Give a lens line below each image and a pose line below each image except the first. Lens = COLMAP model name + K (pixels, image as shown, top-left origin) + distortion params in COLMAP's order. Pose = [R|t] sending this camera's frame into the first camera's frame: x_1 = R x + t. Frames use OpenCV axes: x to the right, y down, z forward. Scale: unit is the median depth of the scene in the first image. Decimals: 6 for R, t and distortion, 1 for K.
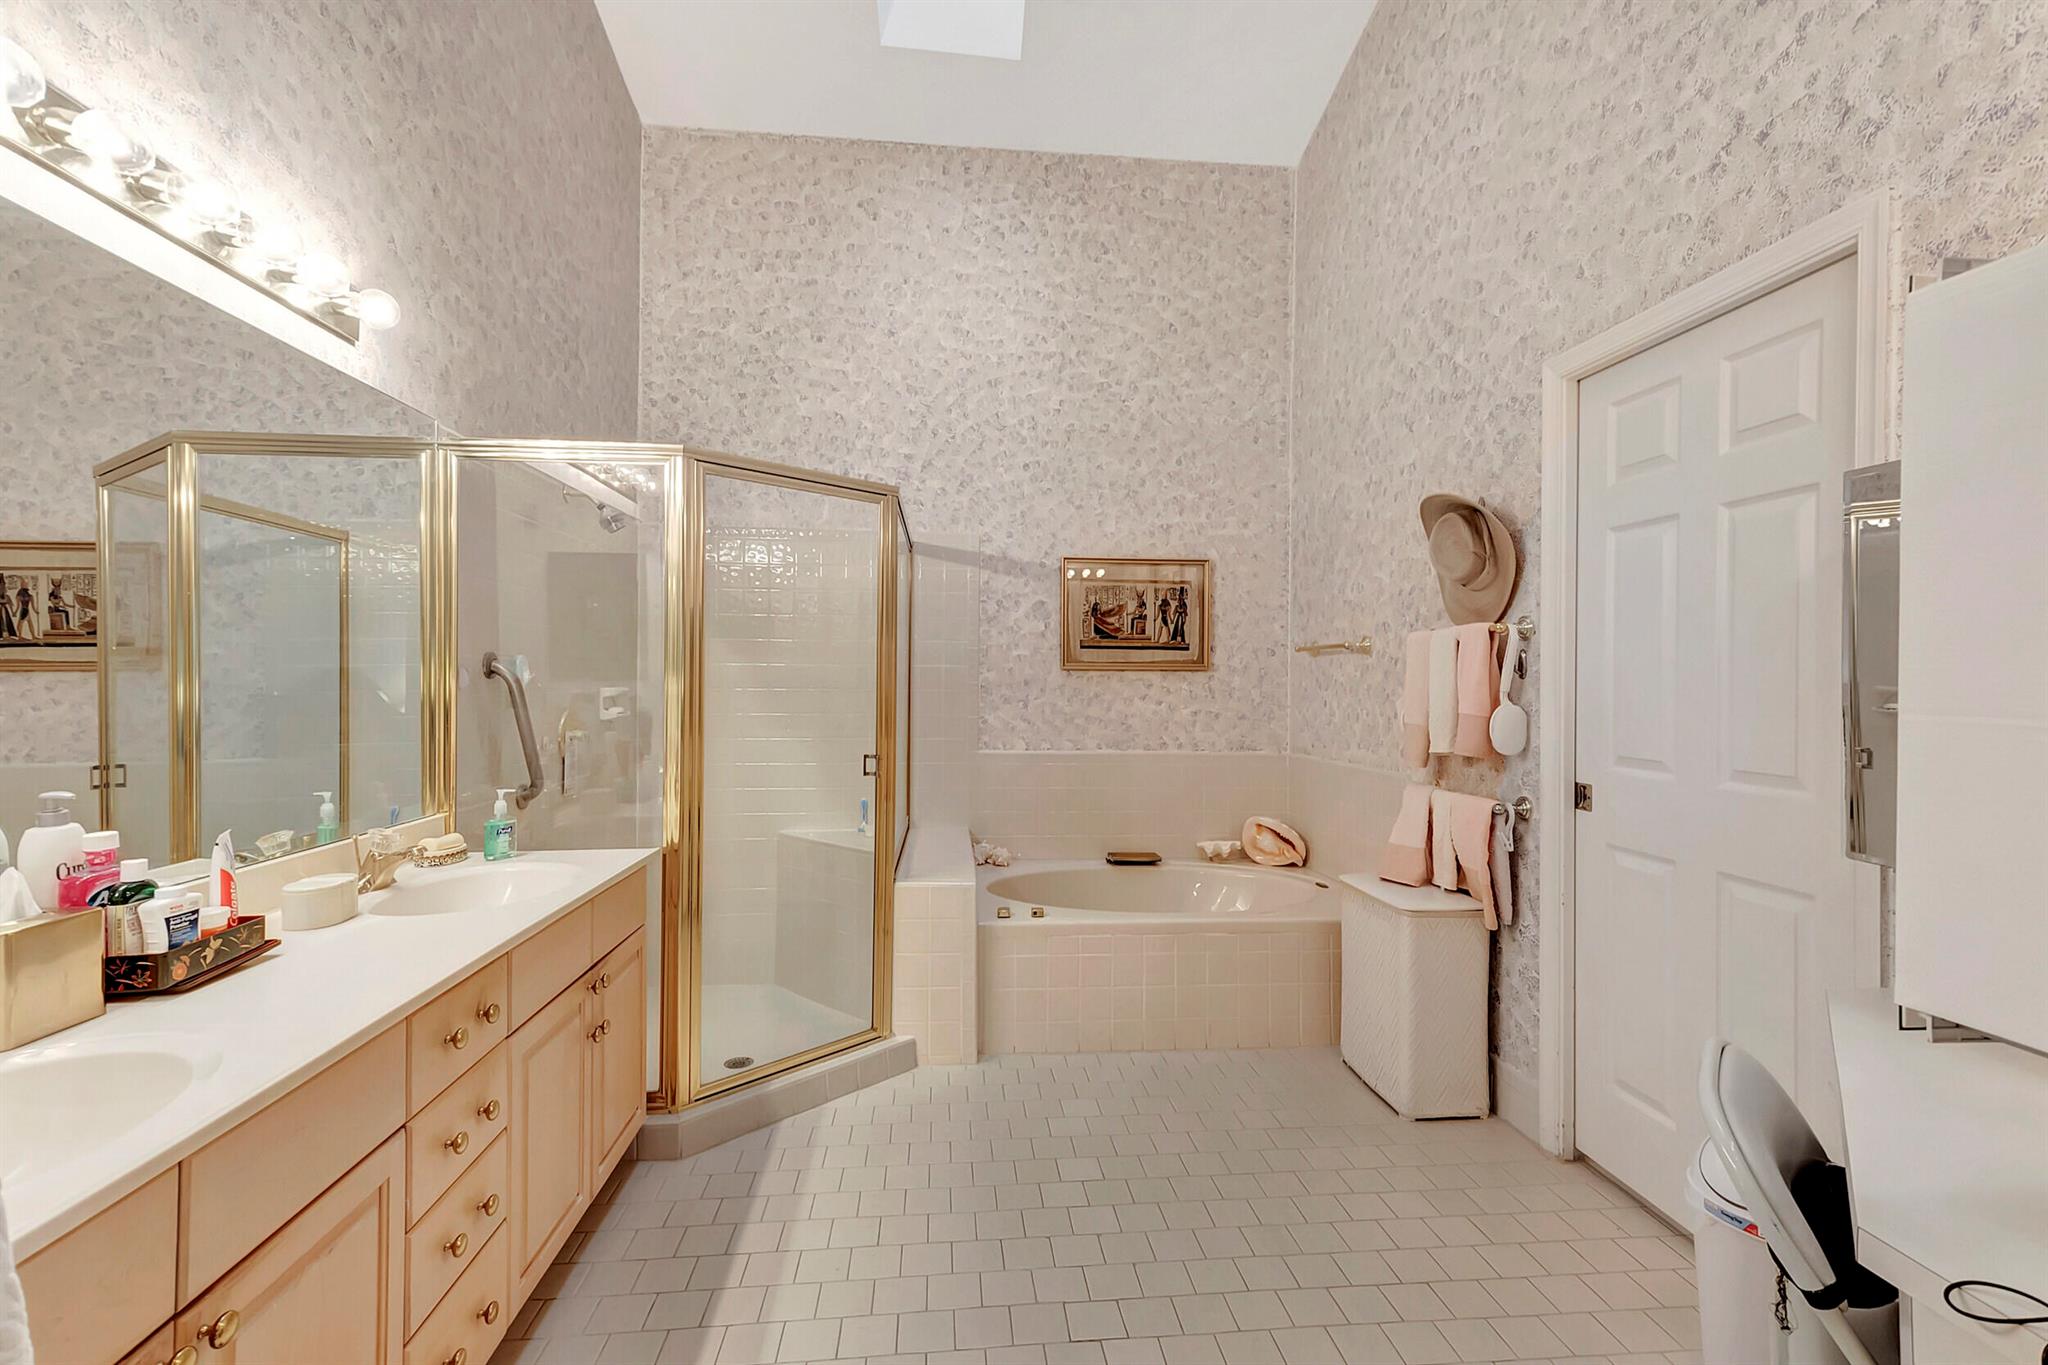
lens RADIAL K [[901.3, 0, 1014.8], [0, 901.3, 688.7], [0, 0, 1]] dist [0.001437, 0.006798]
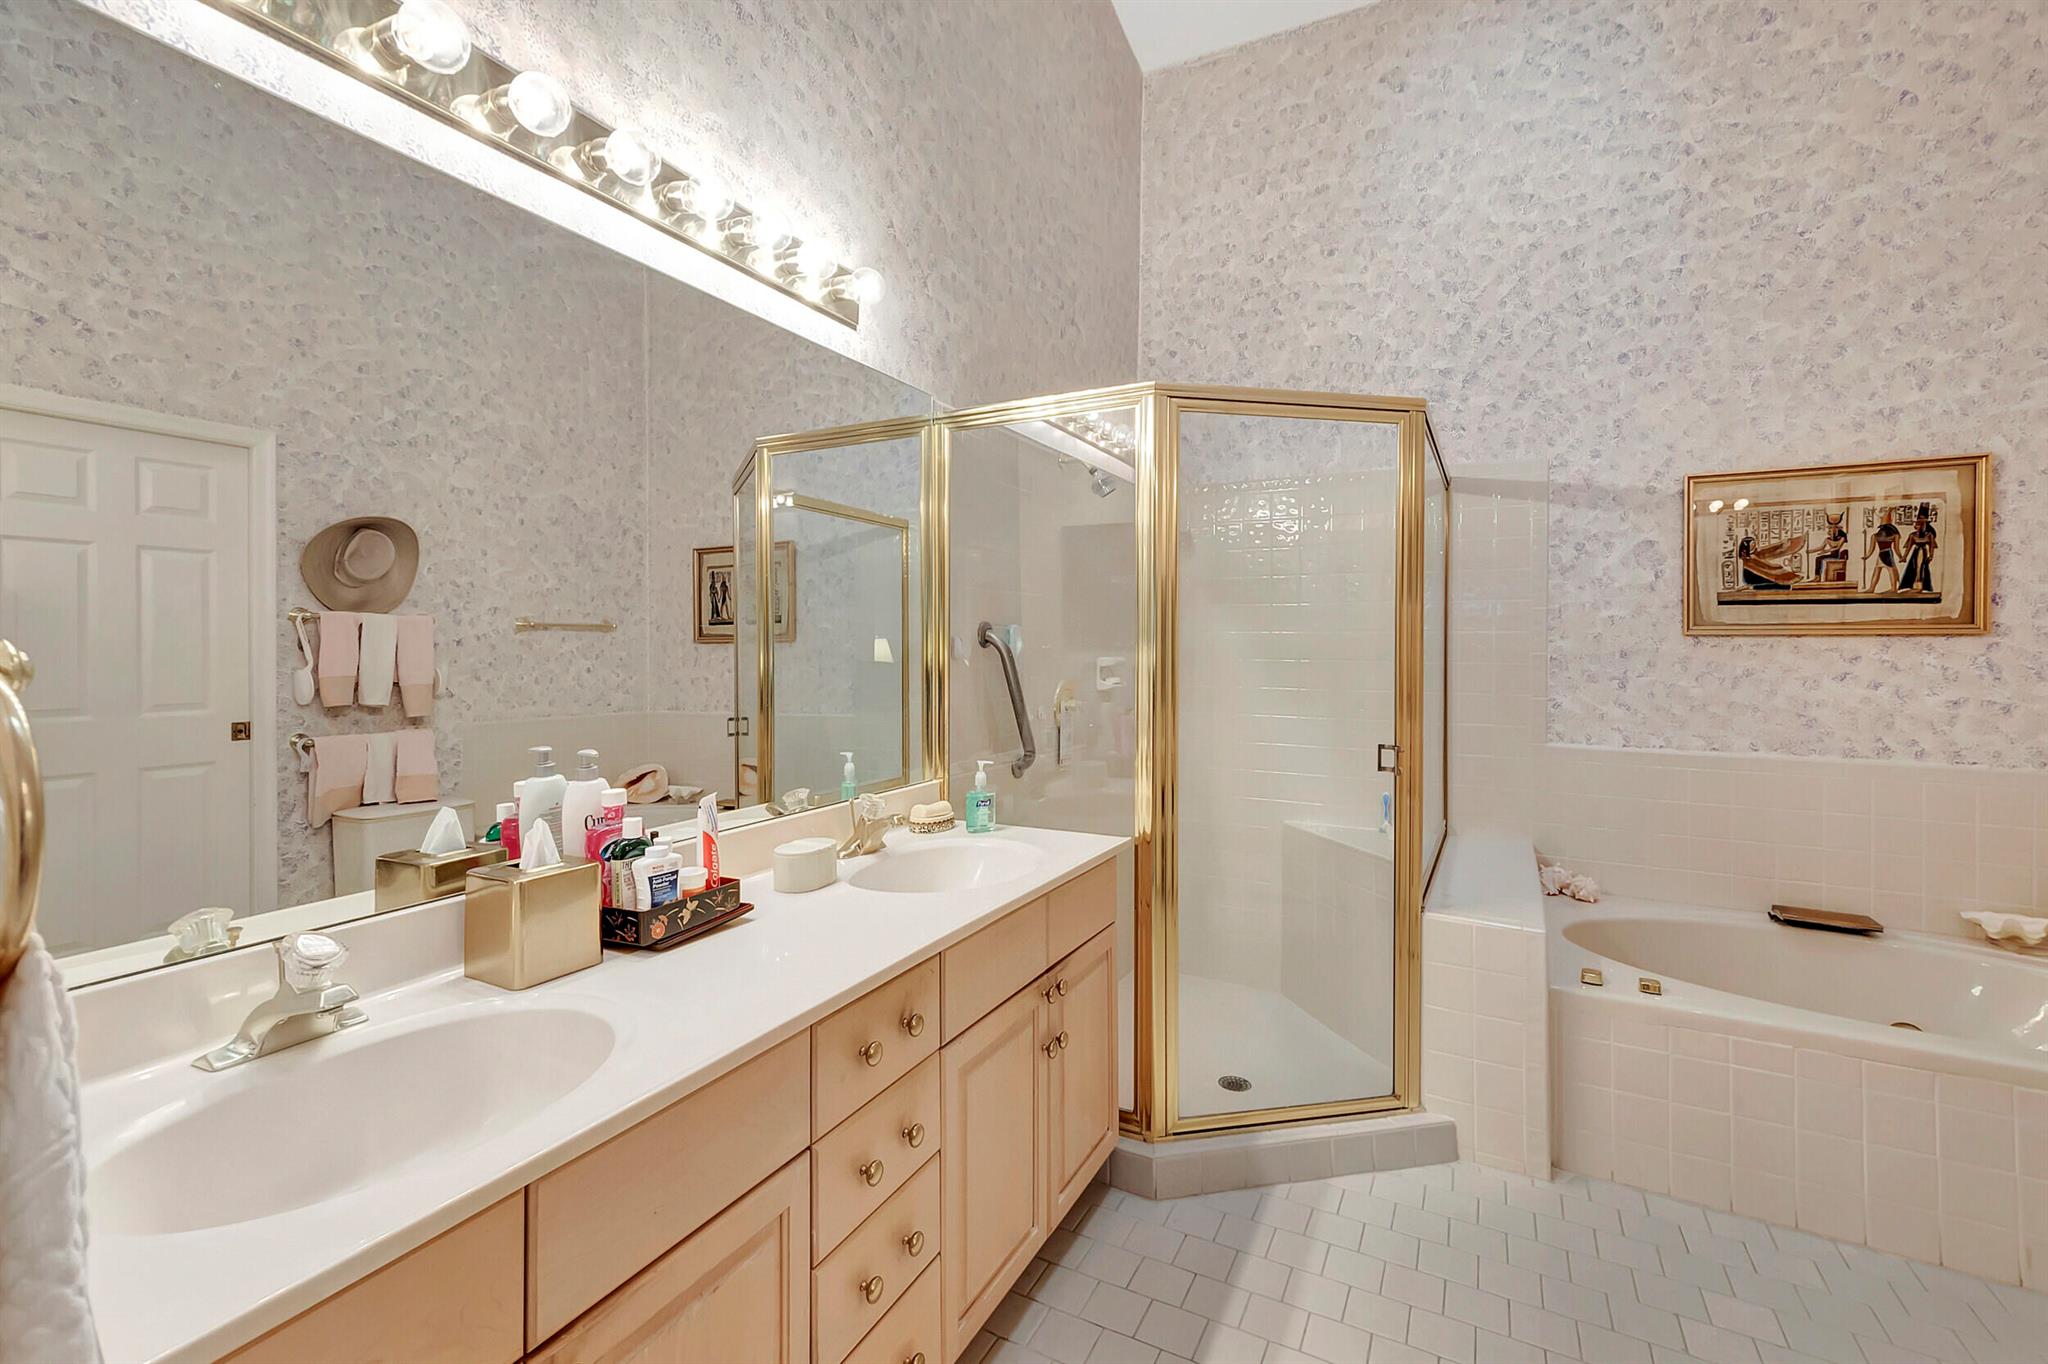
lens RADIAL K [[893.4, 0, 1022.9], [0, 893.4, 641.5], [0, 0, 1]] dist [0.020050, -0.000450]
pose [[0.843864, -0.003998, -0.536543, -0.007249], [-0.006189, 0.999833, -0.017185, -0.001212], [0.536522, 0.017822, 0.843698, 0.146894]]
